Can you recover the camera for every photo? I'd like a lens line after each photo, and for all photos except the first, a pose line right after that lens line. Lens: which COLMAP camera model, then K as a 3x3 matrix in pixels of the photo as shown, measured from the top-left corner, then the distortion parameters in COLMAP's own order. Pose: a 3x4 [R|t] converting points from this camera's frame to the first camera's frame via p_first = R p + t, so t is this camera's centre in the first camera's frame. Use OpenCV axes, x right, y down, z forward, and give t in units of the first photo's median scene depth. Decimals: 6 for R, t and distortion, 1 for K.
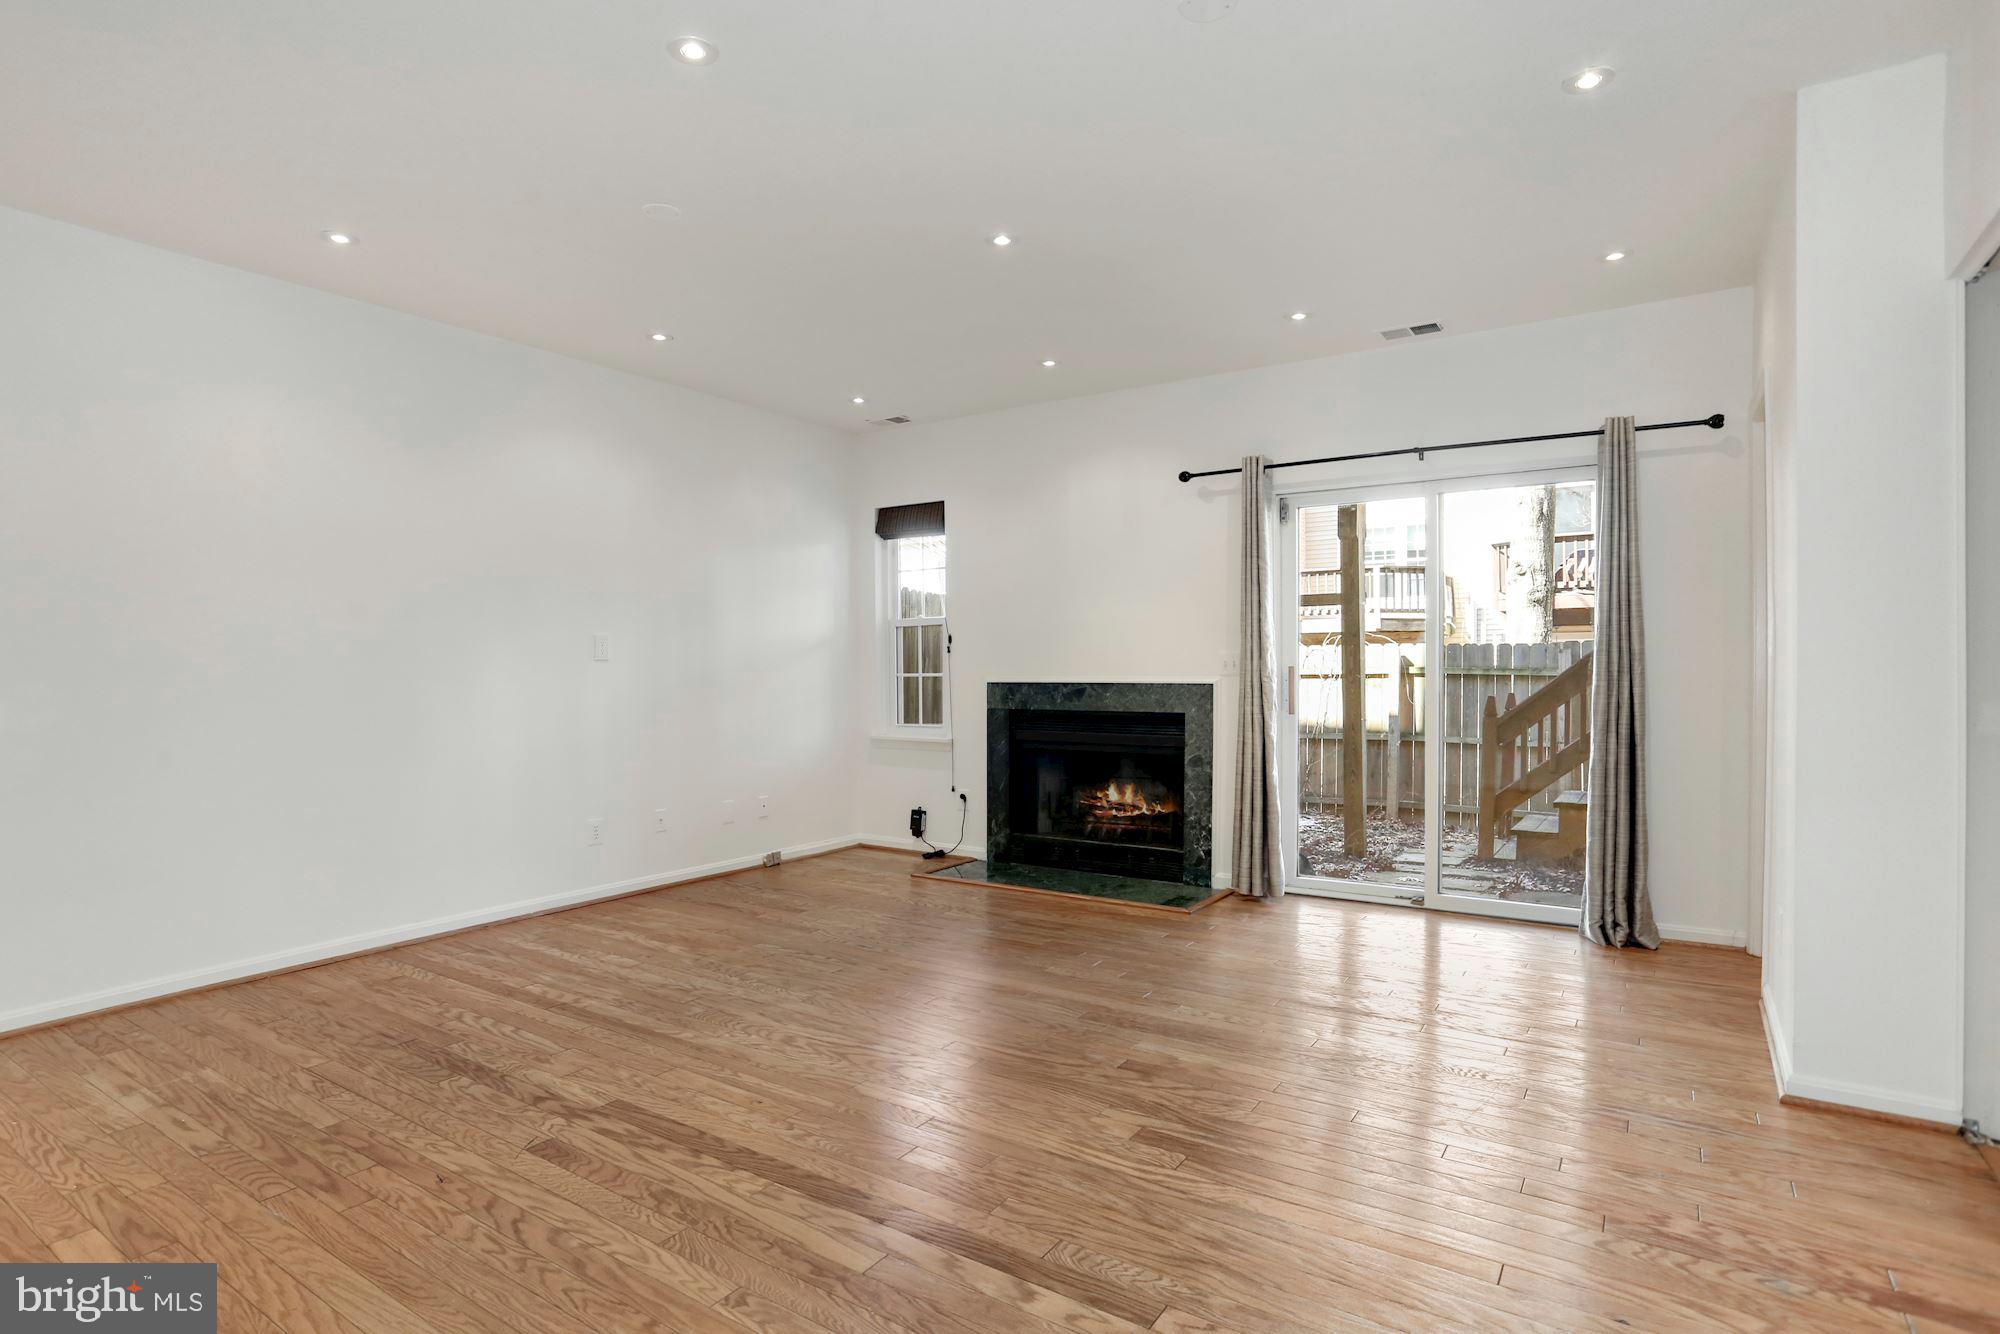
lens RADIAL K [[1000.6, 0, 1006.2], [0, 1000.6, 666.2], [0, 0, 1]] dist [-0.041403, 0.011983]
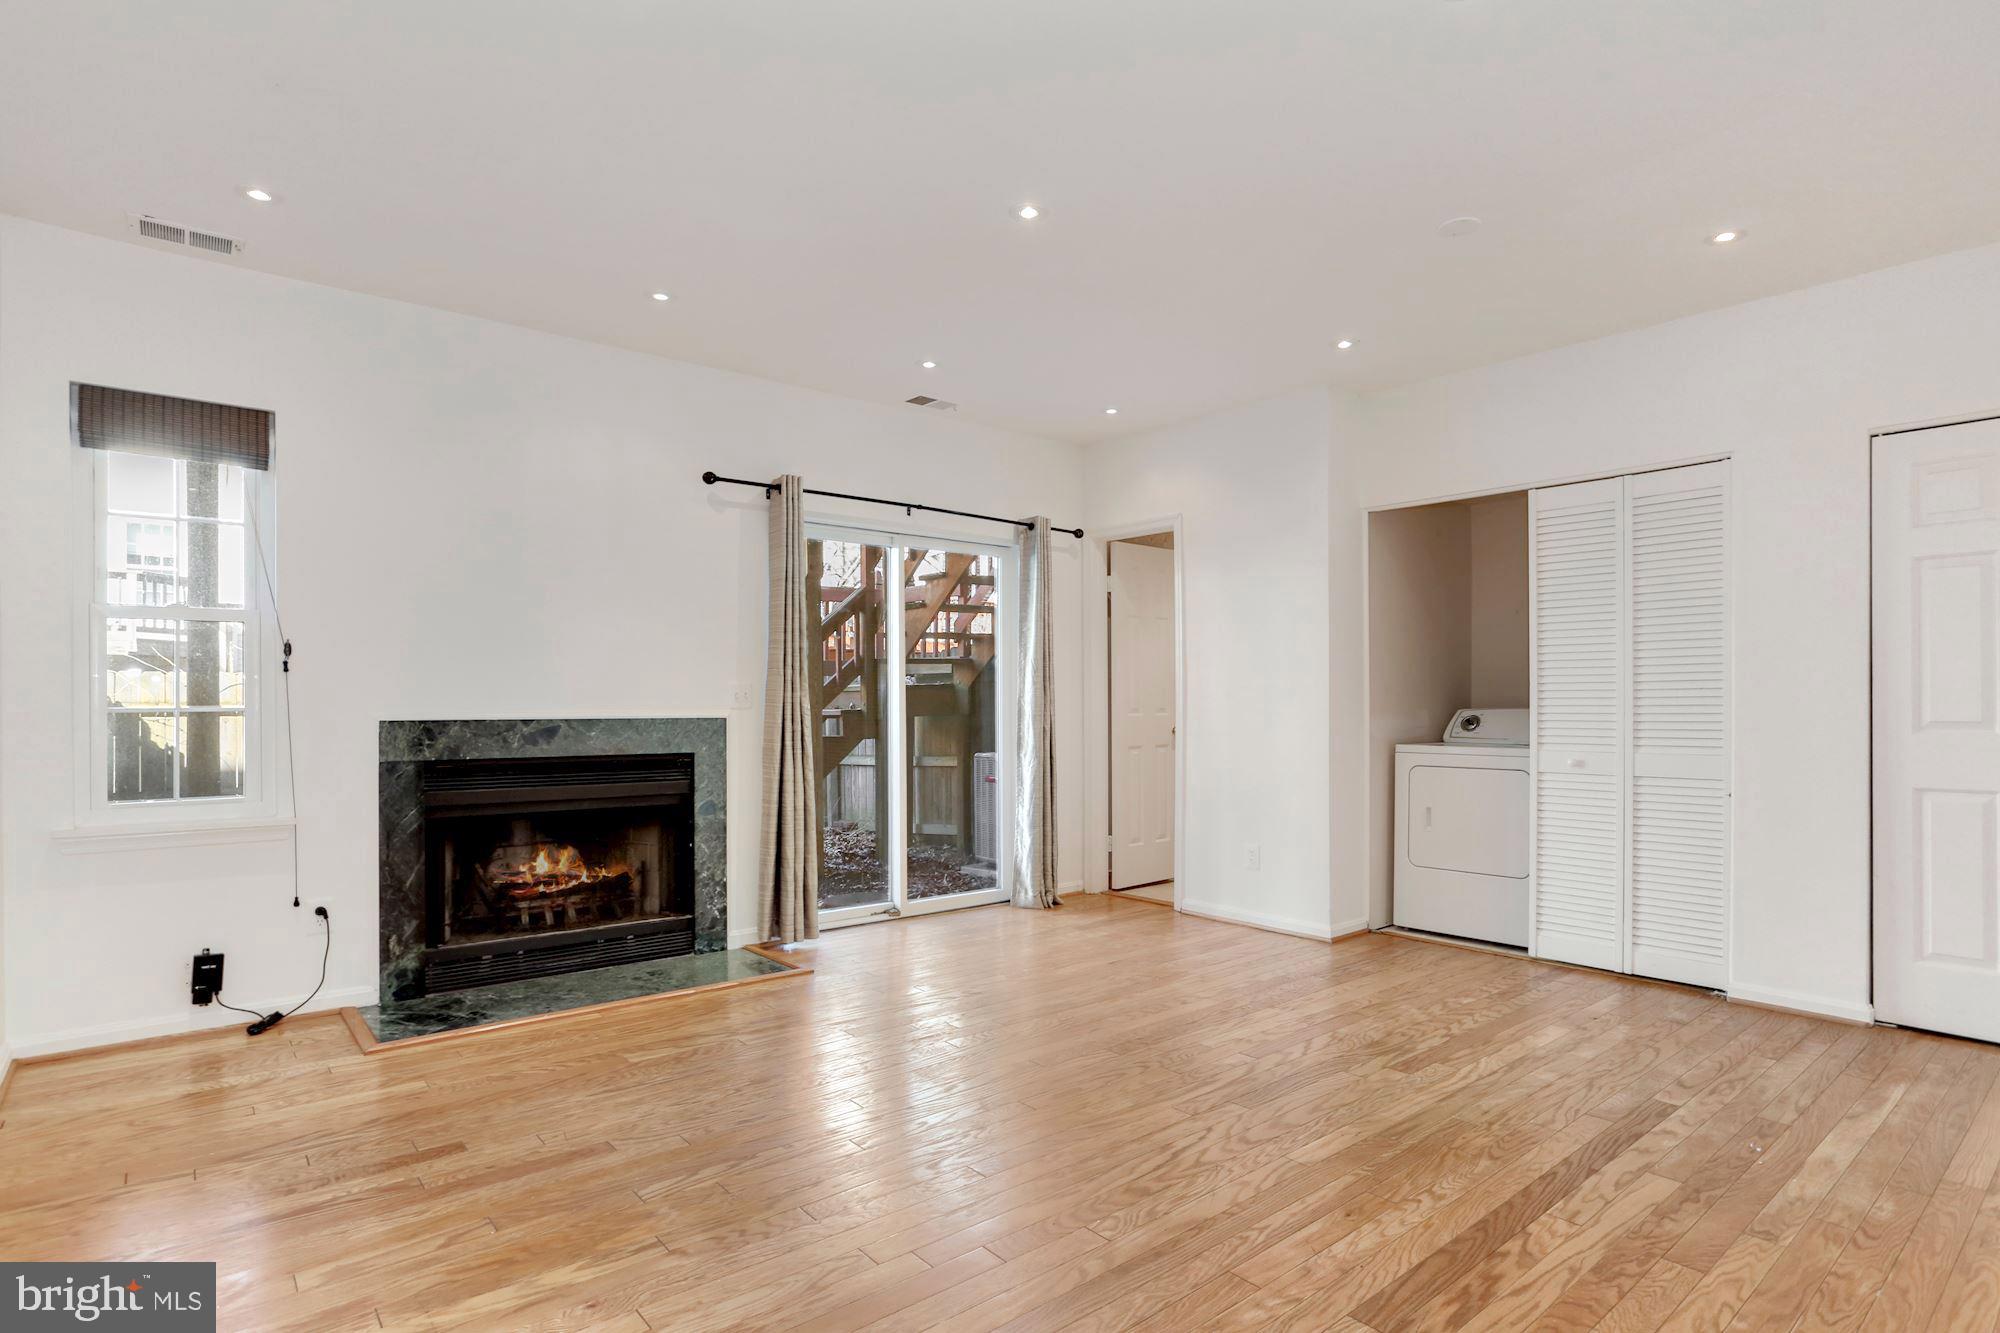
lens RADIAL K [[1000.6, 0, 983.8], [0, 1000.6, 682.7], [0, 0, 1]] dist [-0.041403, 0.011983]
pose [[0.316701, 0.022441, 0.948260, -0.559722], [-0.001903, 0.999733, -0.023023, 0.006473], [-0.948524, 0.005487, 0.316659, 0.504694]]
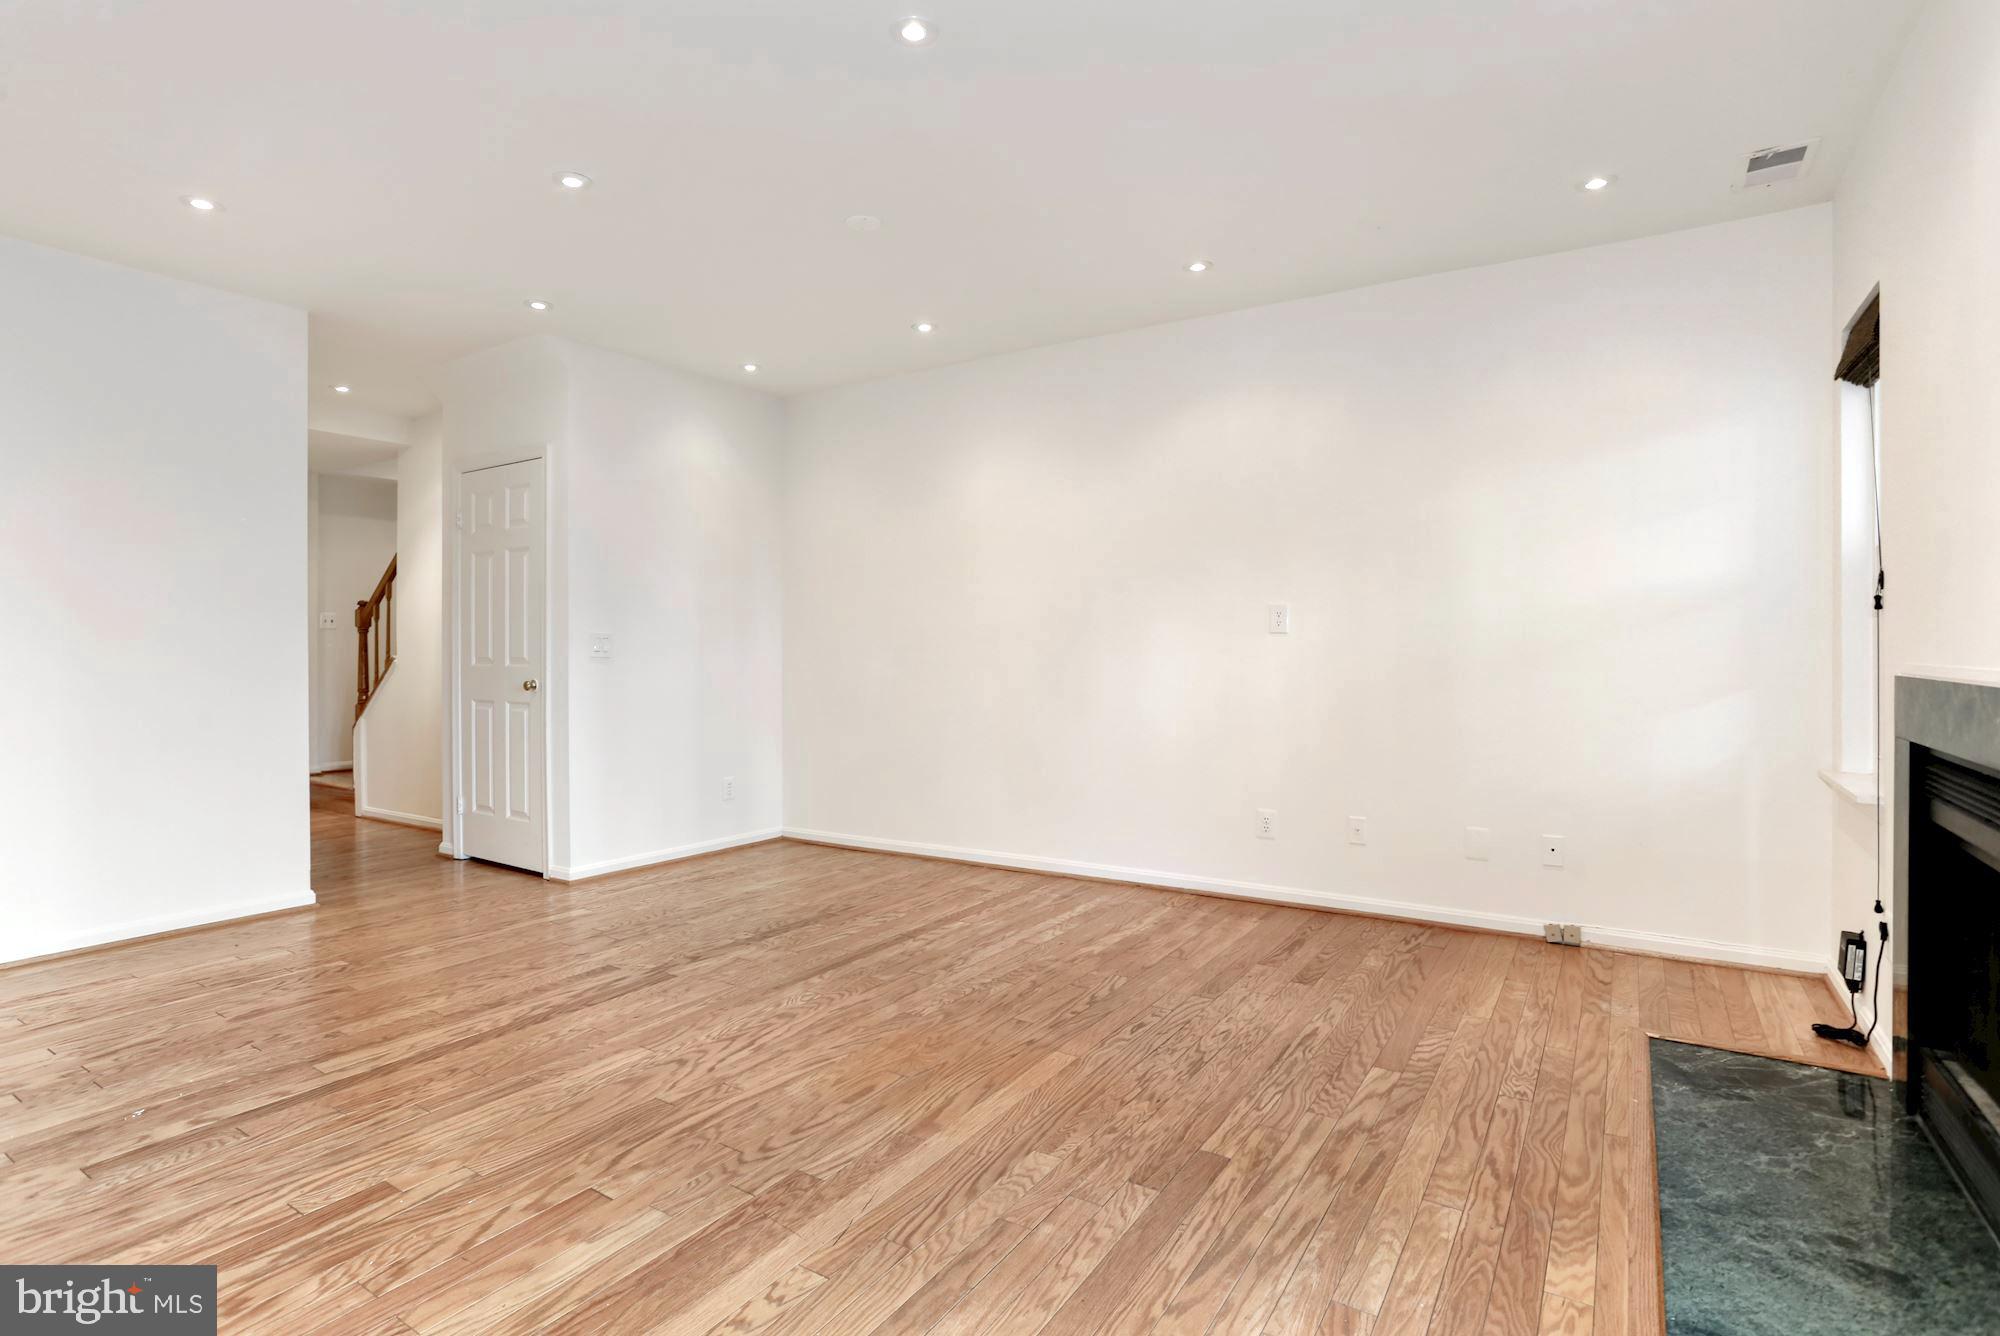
lens RADIAL K [[1000.6, 0, 1011.9], [0, 1000.6, 648.7], [0, 0, 1]] dist [-0.041403, 0.011983]
pose [[0.016935, 0.004462, -0.999847, 0.452508], [0.003472, 0.999984, 0.004521, 0.001576], [0.999851, -0.003548, 0.016920, 0.700377]]
